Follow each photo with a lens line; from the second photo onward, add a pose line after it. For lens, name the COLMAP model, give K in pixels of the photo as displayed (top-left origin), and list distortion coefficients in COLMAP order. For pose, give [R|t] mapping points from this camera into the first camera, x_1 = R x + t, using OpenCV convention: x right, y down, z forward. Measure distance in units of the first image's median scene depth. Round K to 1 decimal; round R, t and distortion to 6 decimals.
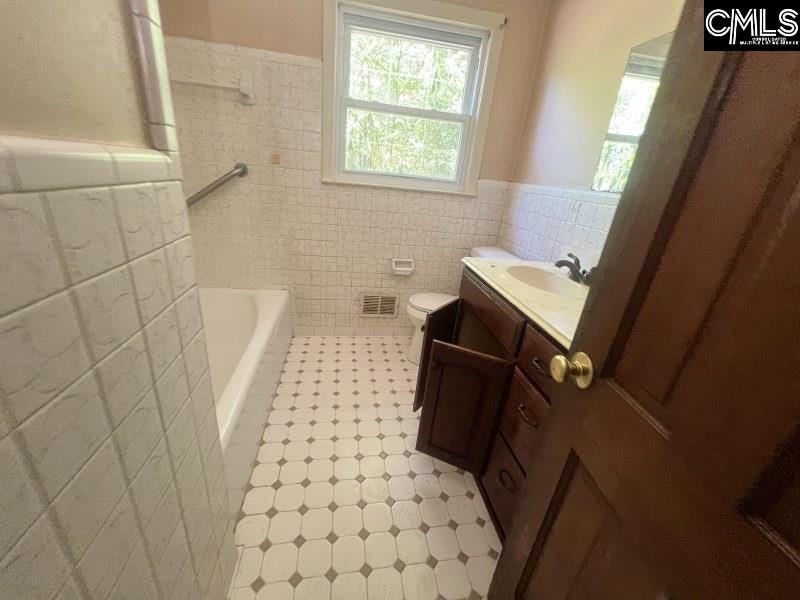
lens RADIAL K [[321.6, 0, 398.5], [0, 321.6, 297.9], [0, 0, 1]] dist [-0.000752, 0.000312]
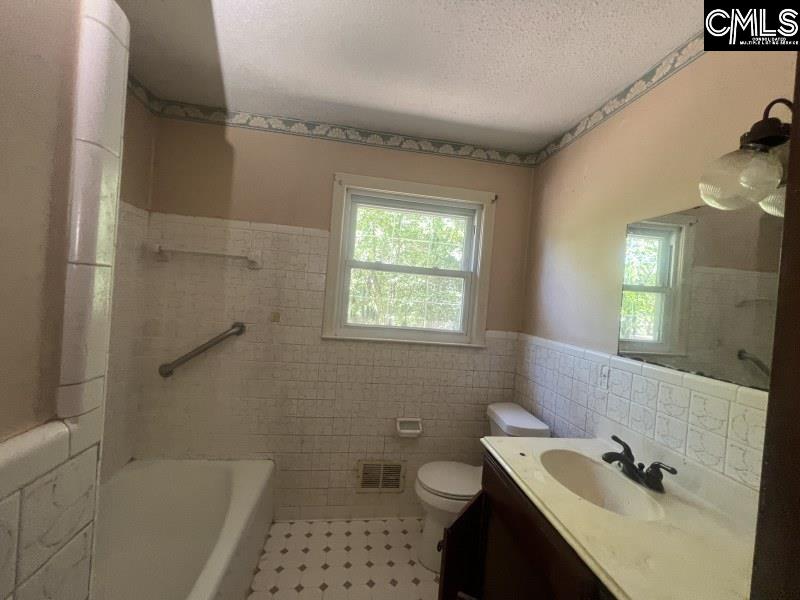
lens RADIAL K [[321.6, 0, 398.5], [0, 321.6, 297.9], [0, 0, 1]] dist [-0.000752, 0.000312]
pose [[0.999827, -0.016667, -0.008206, -0.001682], [0.012574, 0.932286, -0.361503, -0.120829], [0.013675, 0.361337, 0.932335, 0.071661]]
